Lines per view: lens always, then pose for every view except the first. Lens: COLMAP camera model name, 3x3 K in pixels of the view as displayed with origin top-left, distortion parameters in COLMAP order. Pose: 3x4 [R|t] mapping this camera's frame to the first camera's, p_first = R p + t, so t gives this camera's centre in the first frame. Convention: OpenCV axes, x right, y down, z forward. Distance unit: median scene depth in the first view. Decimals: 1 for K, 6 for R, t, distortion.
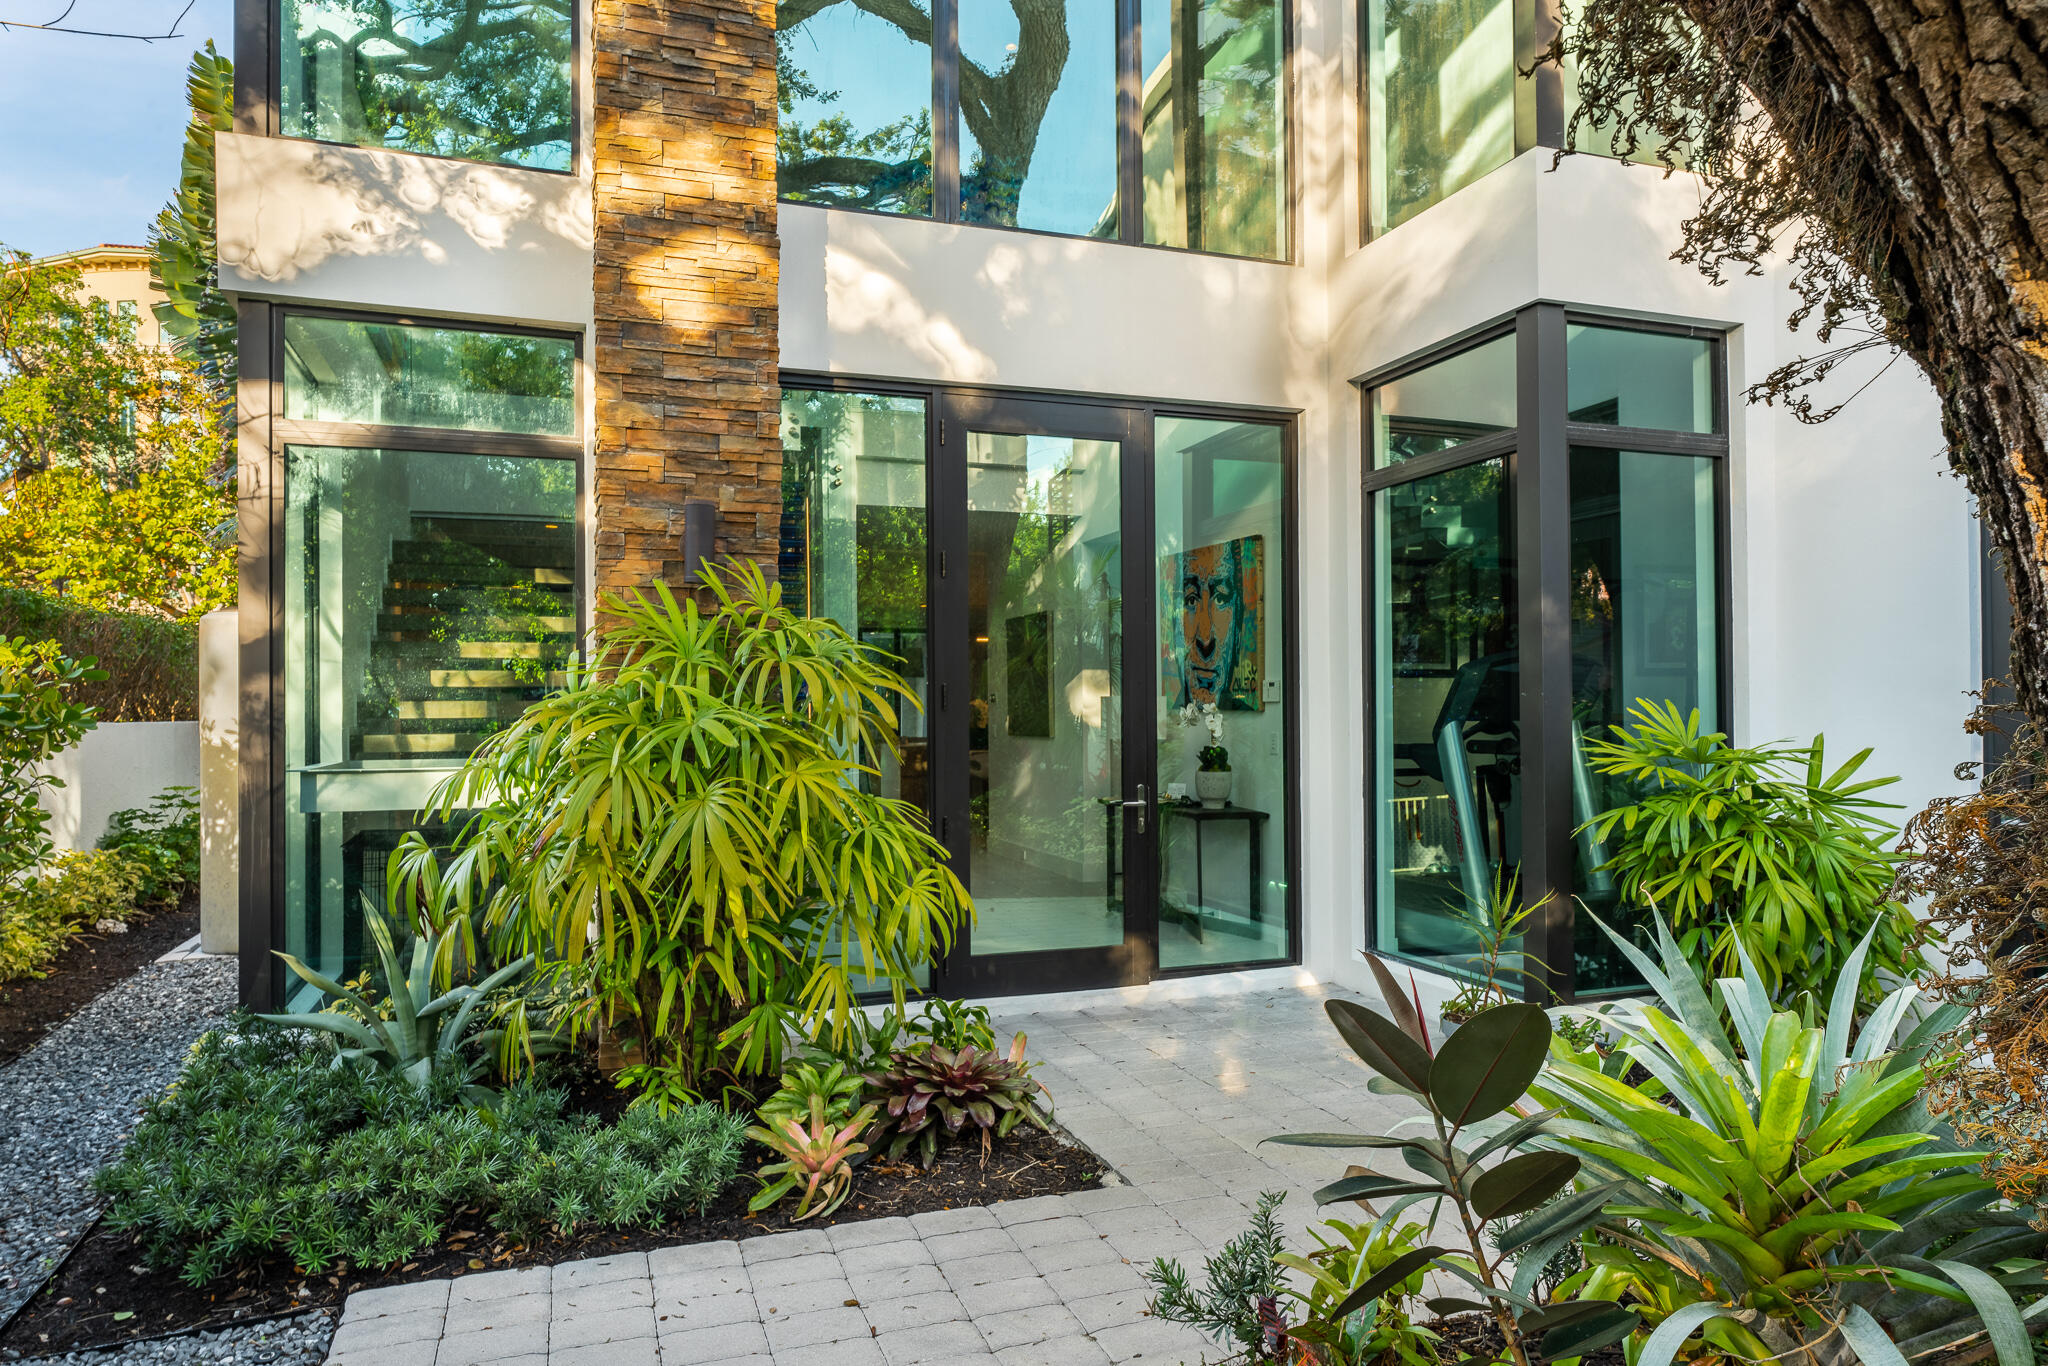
lens RADIAL K [[1292.7, 0, 1023.6], [0, 1292.7, 685.2], [0, 0, 1]] dist [-0.004694, -0.004744]
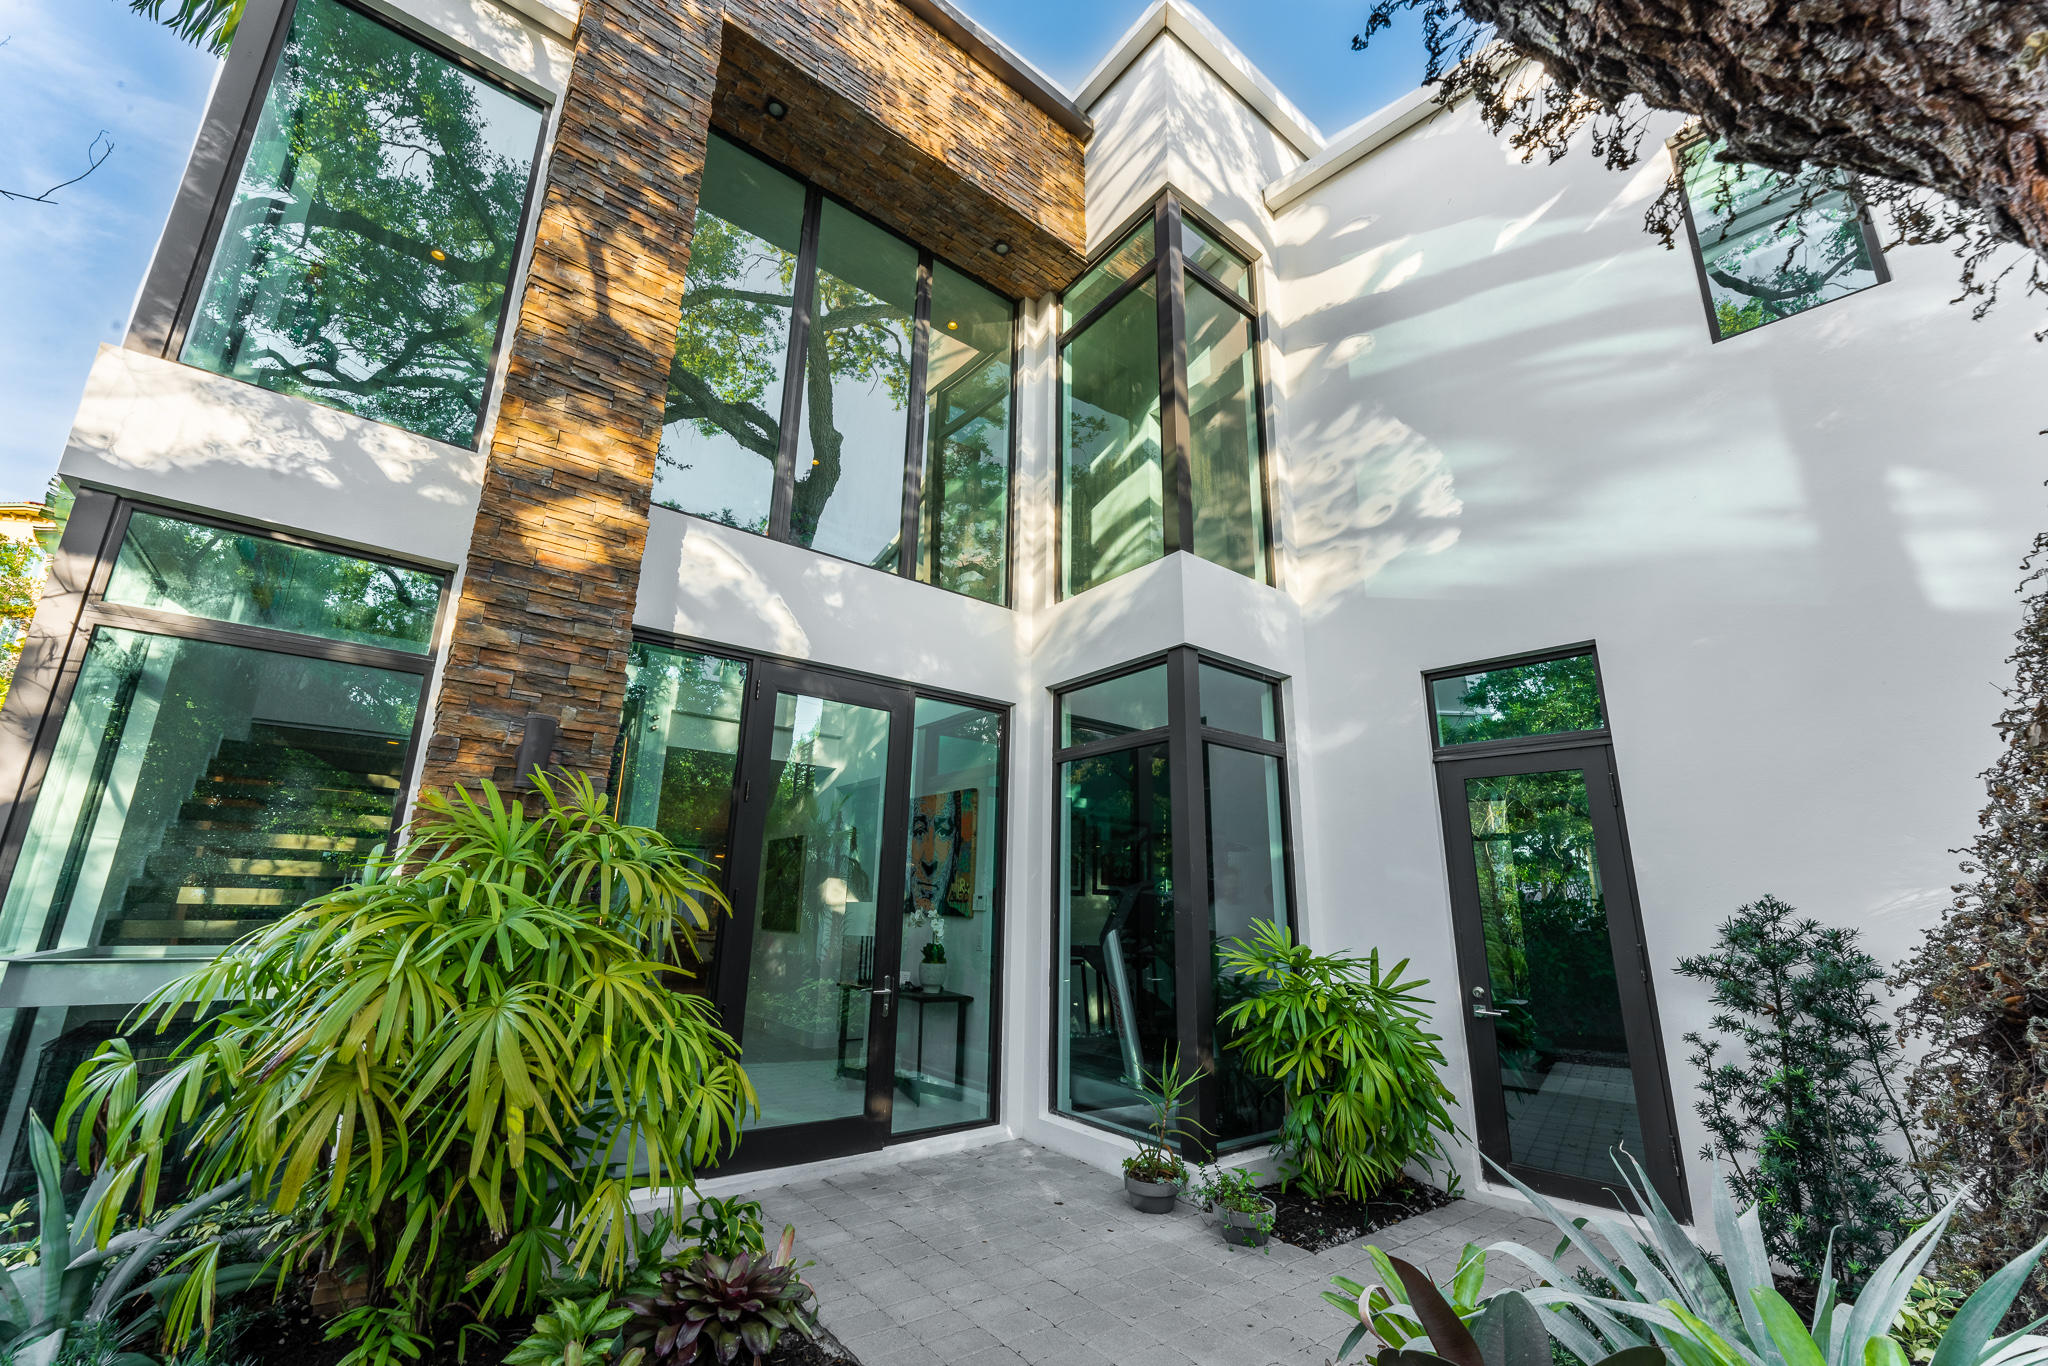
lens RADIAL K [[810.2, 0, 1018.7], [0, 810.2, 694.5], [0, 0, 1]] dist [0.001032, -0.000355]
pose [[0.951814, 0.106193, 0.287704, -0.058366], [-0.034499, 0.969256, -0.243623, -0.001893], [-0.304730, 0.221958, 0.926215, 0.206123]]
